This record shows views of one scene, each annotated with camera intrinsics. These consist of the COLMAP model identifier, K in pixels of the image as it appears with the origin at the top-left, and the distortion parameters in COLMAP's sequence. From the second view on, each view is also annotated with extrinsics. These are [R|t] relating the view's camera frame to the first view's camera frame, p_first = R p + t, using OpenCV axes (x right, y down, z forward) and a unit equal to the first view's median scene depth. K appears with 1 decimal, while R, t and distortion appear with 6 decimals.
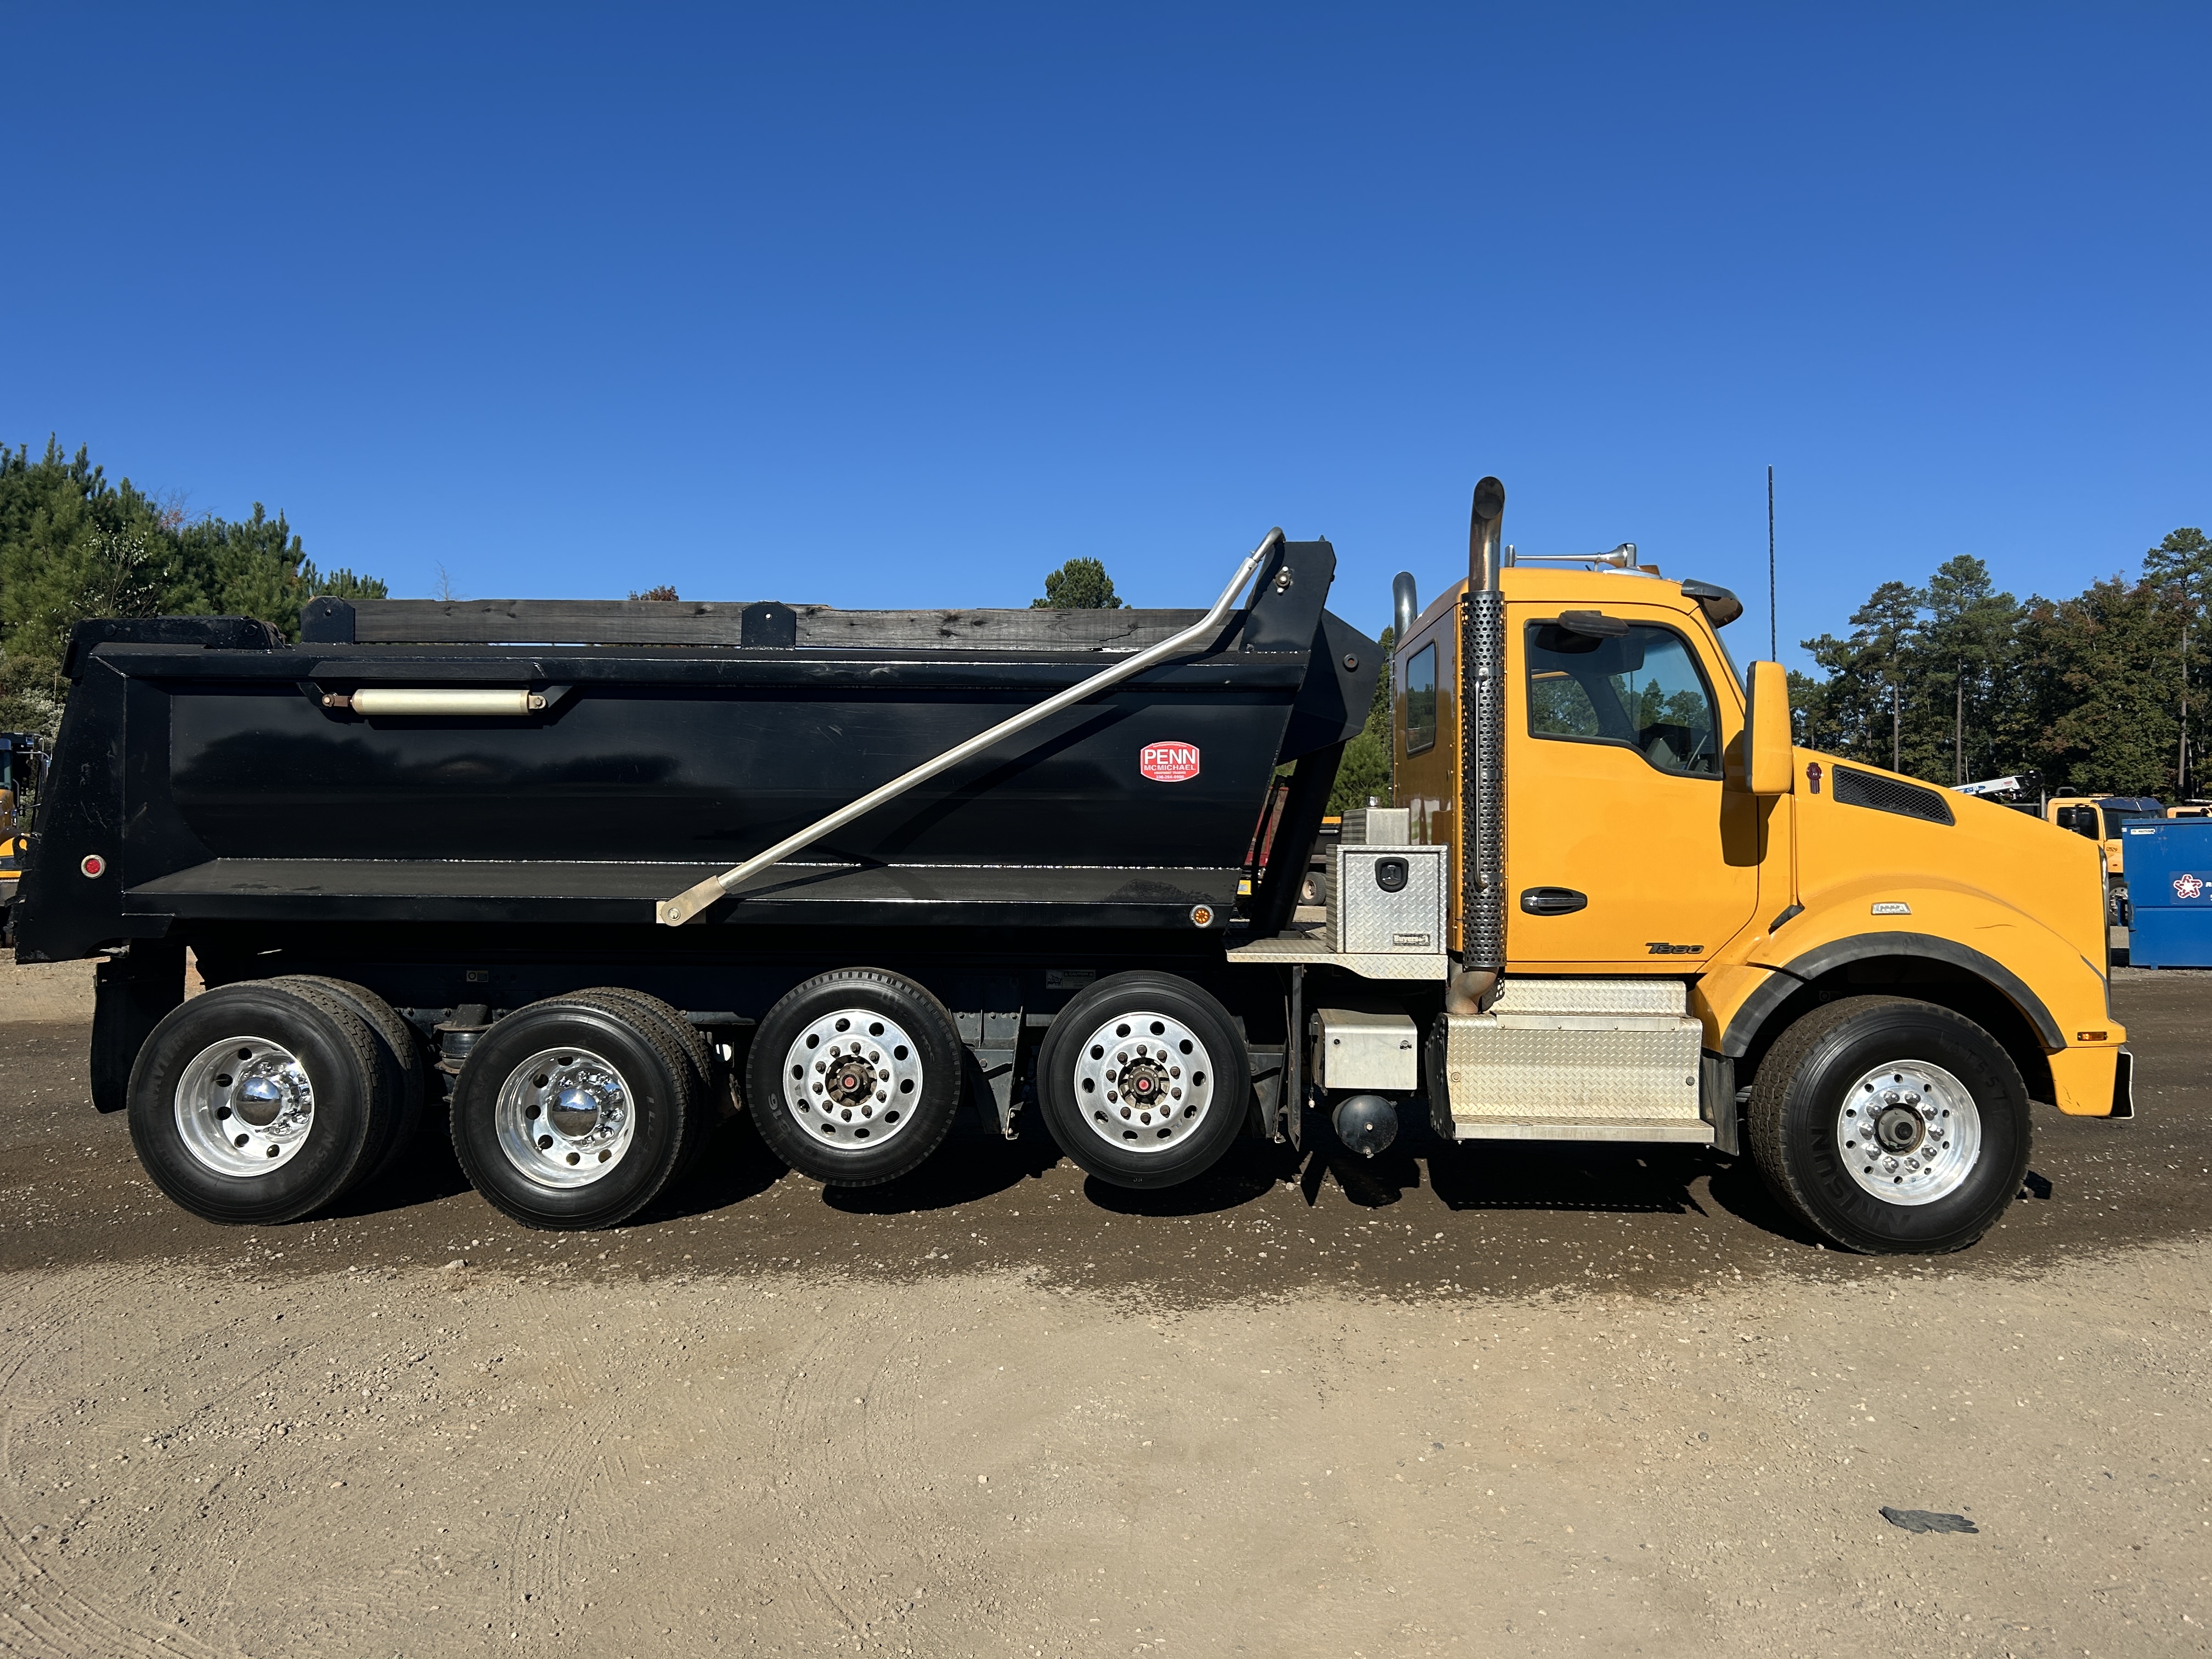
lens RADIAL K [[1640.3, 0, 1108.7], [0, 1640.3, 837.1], [0, 0, 1]] dist [0.014205, -0.001104]
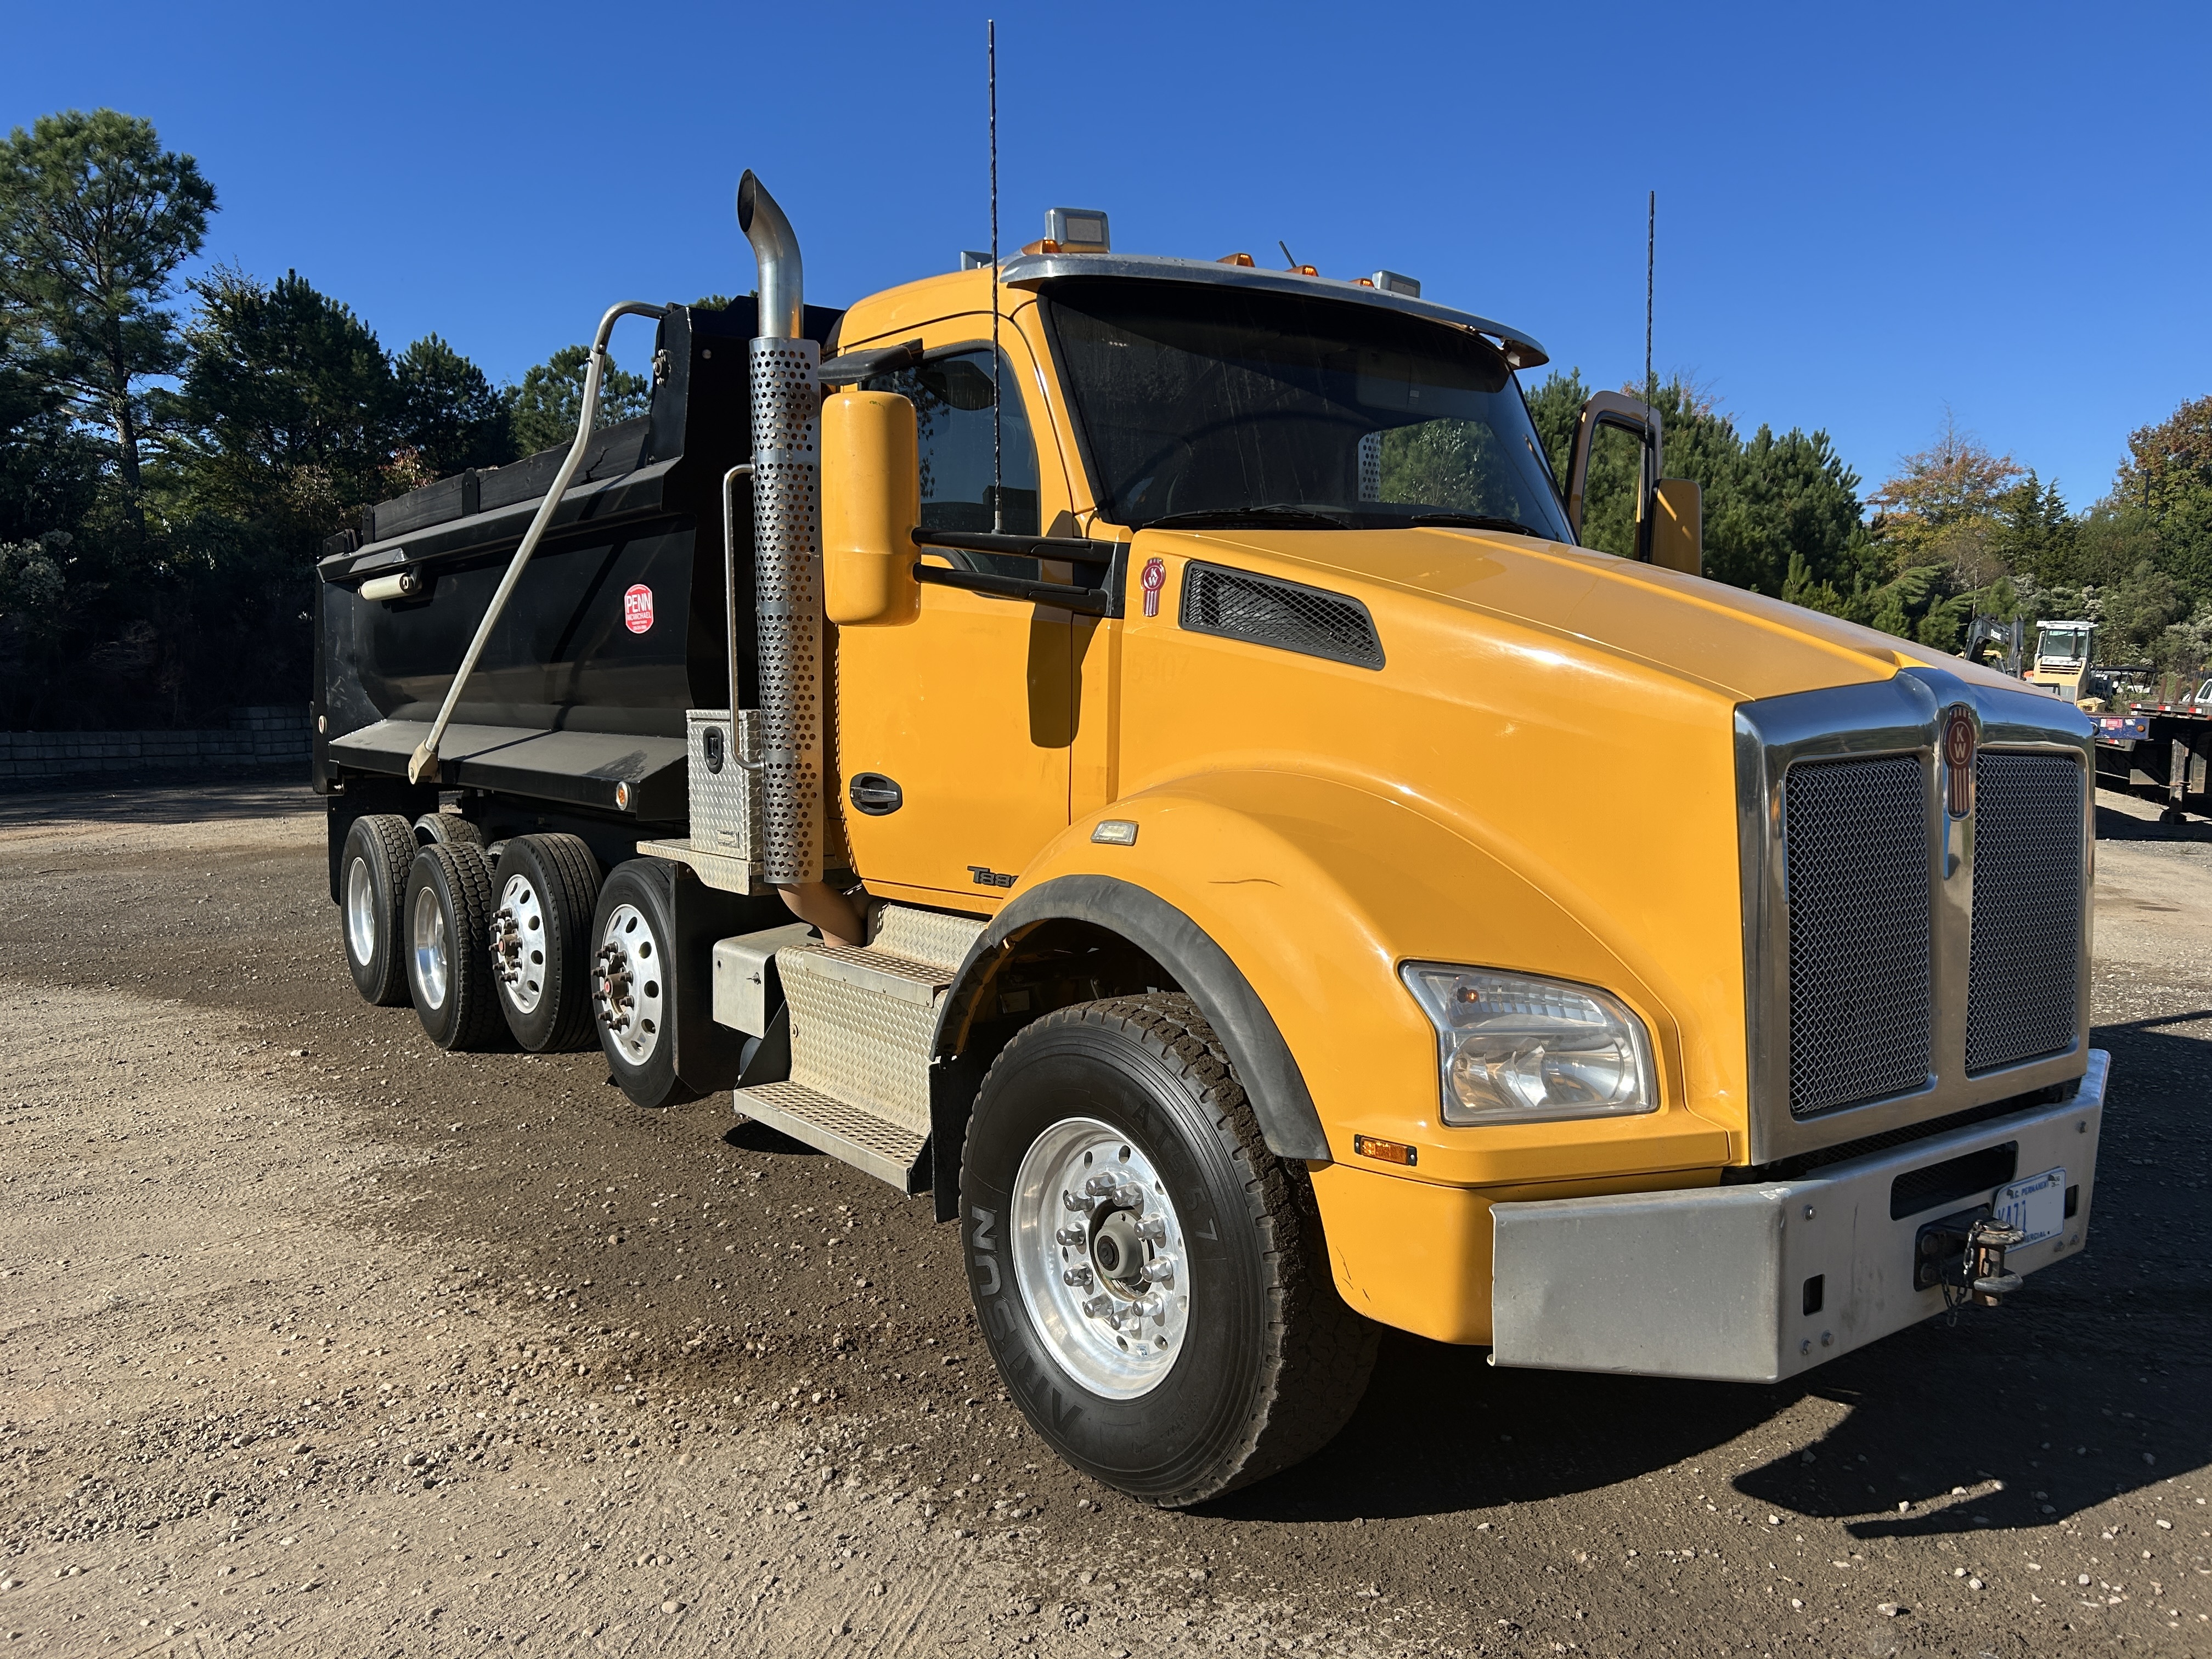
lens RADIAL K [[1640.3, 0, 1103.9], [0, 1640.3, 832.7], [0, 0, 1]] dist [0.014205, -0.001104]
pose [[0.603403, 0.057229, -0.795381, 0.329546], [0.009786, 0.996815, 0.079146, 0.000786], [0.797377, -0.055540, 0.600921, 0.253096]]
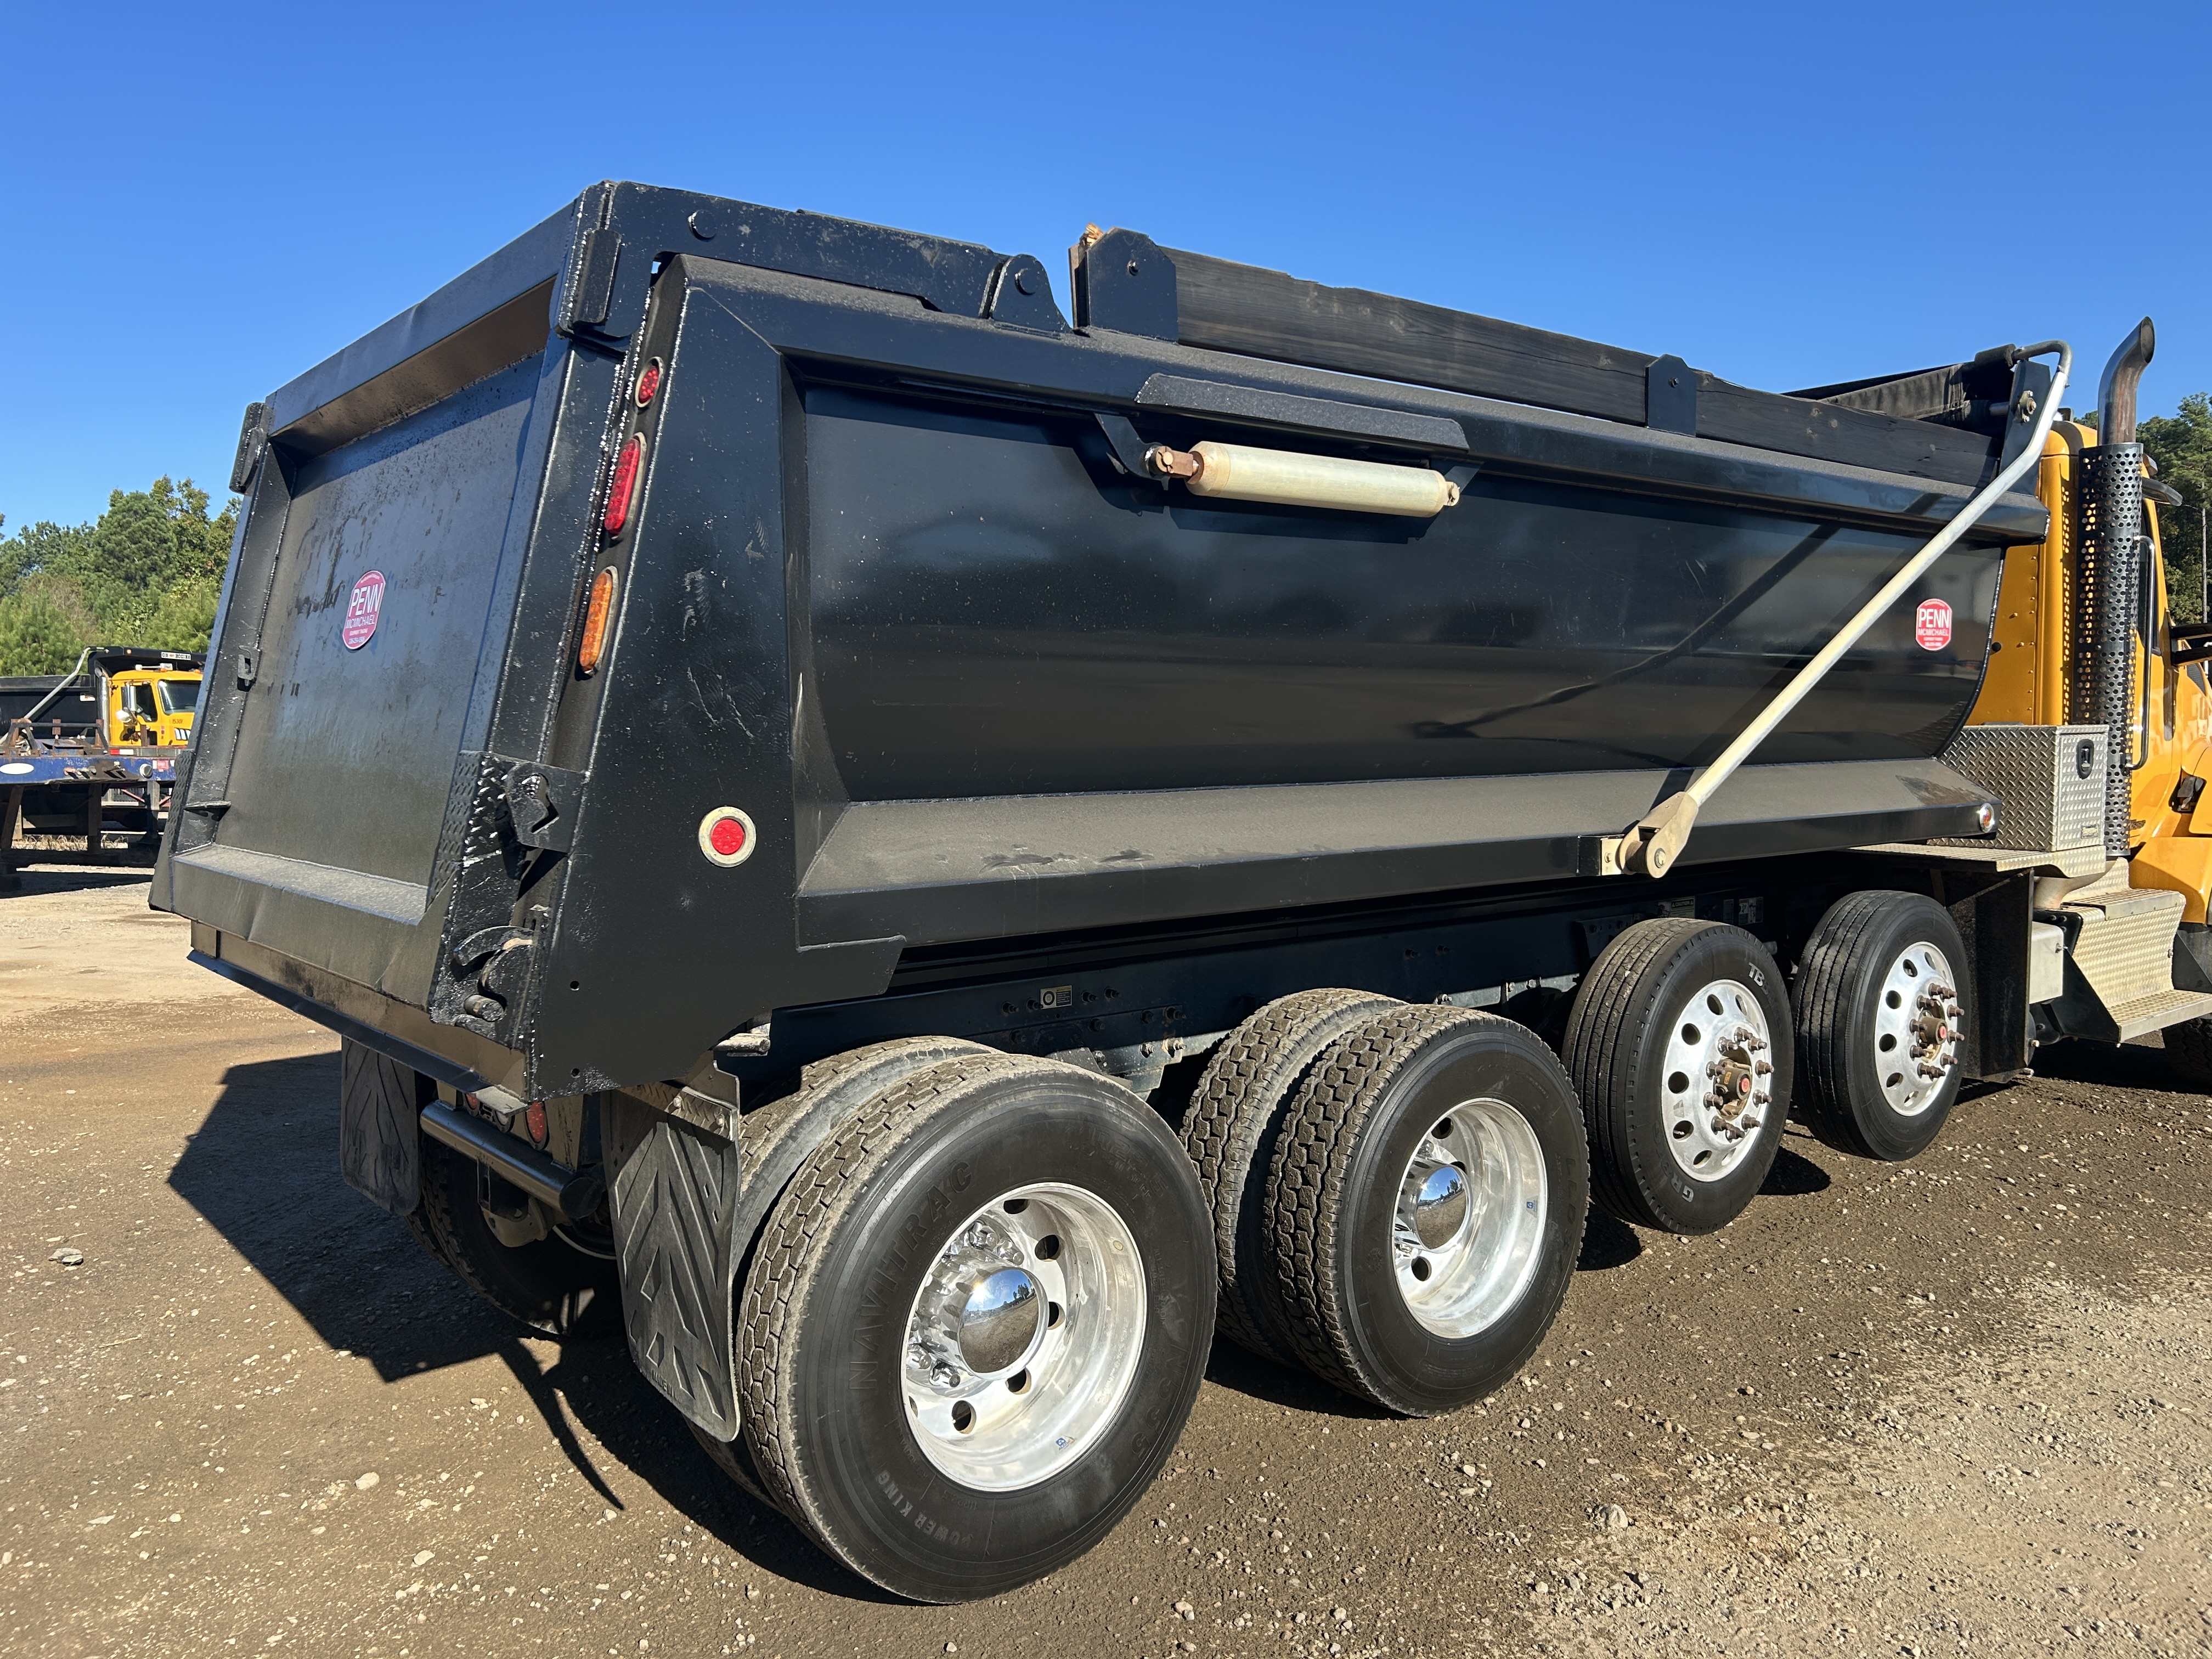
lens RADIAL K [[1640.3, 0, 1106.8], [0, 1640.3, 834.5], [0, 0, 1]] dist [0.014205, -0.001104]
pose [[0.779443, -0.056857, 0.623888, -0.283819], [0.011297, 0.996987, 0.076745, -0.004173], [-0.626372, -0.052770, 0.777736, 0.229034]]
